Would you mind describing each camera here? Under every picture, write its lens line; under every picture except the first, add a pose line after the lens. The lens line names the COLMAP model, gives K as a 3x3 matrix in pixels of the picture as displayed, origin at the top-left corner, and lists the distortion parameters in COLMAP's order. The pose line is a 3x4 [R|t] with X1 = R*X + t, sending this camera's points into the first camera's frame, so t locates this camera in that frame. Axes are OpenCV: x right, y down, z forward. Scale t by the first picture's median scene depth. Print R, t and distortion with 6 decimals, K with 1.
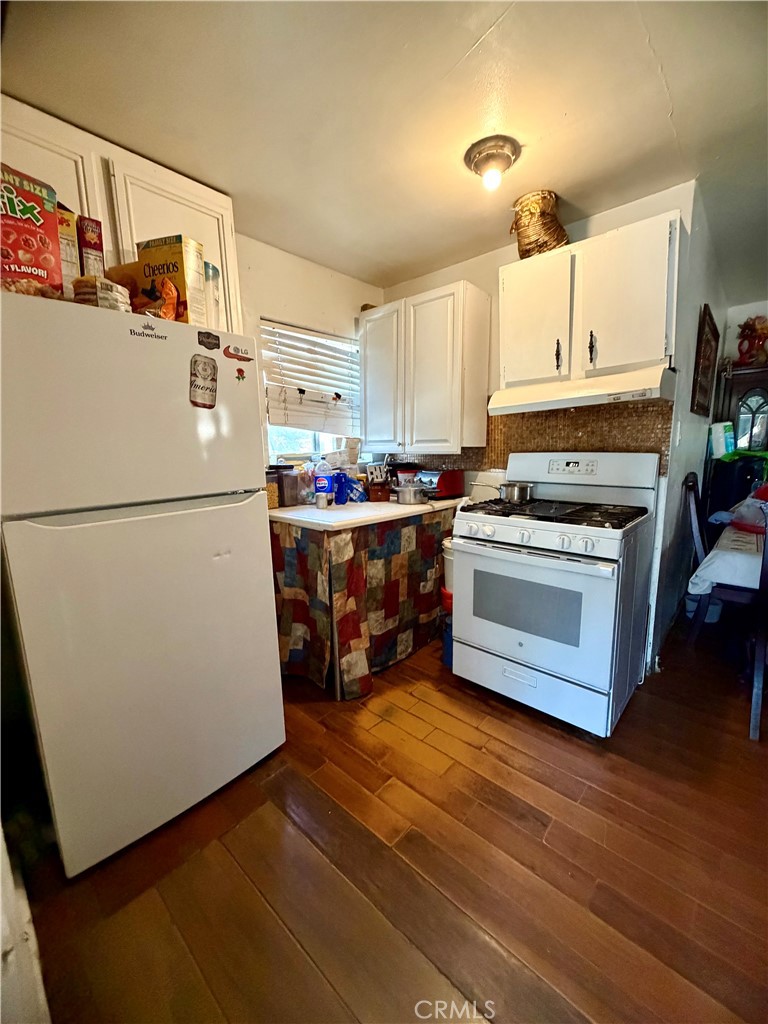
lens RADIAL K [[408.6, 0, 382.2], [0, 408.6, 510.2], [0, 0, 1]] dist [0.004817, 0.000356]
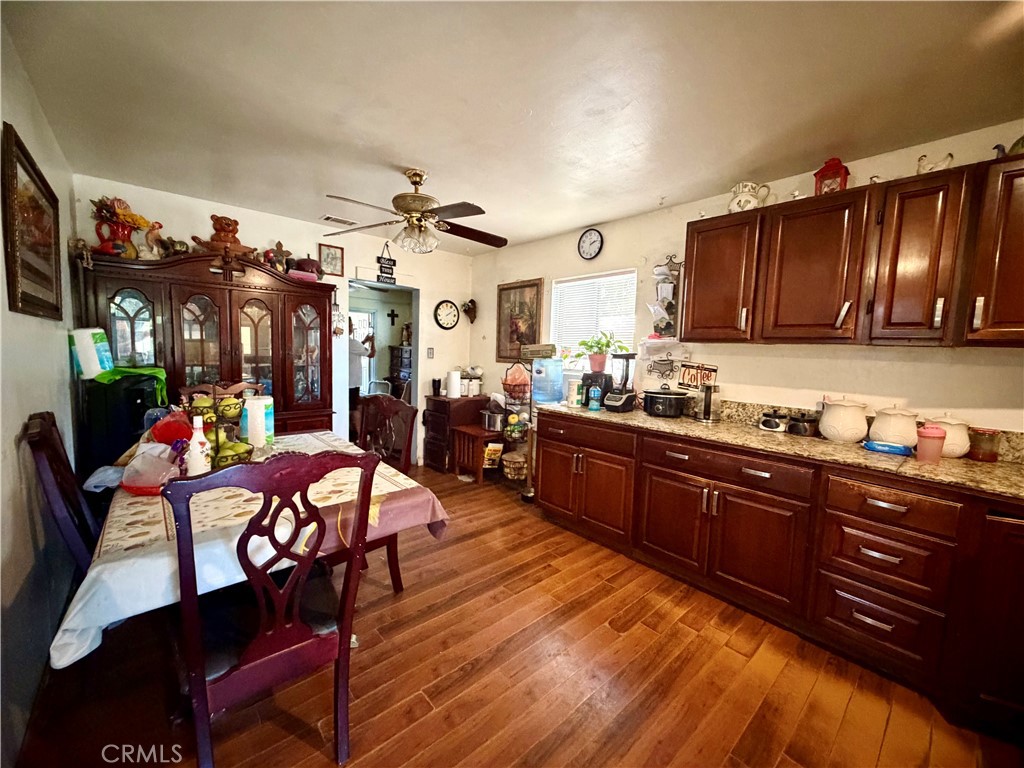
lens RADIAL K [[408.6, 0, 510.0], [0, 408.6, 385.2], [0, 0, 1]] dist [0.004817, 0.000356]
pose [[0.114482, -0.067126, 0.991155, 0.199713], [0.124630, 0.990802, 0.052707, -0.063315], [-0.985577, 0.117494, 0.121795, 0.203540]]
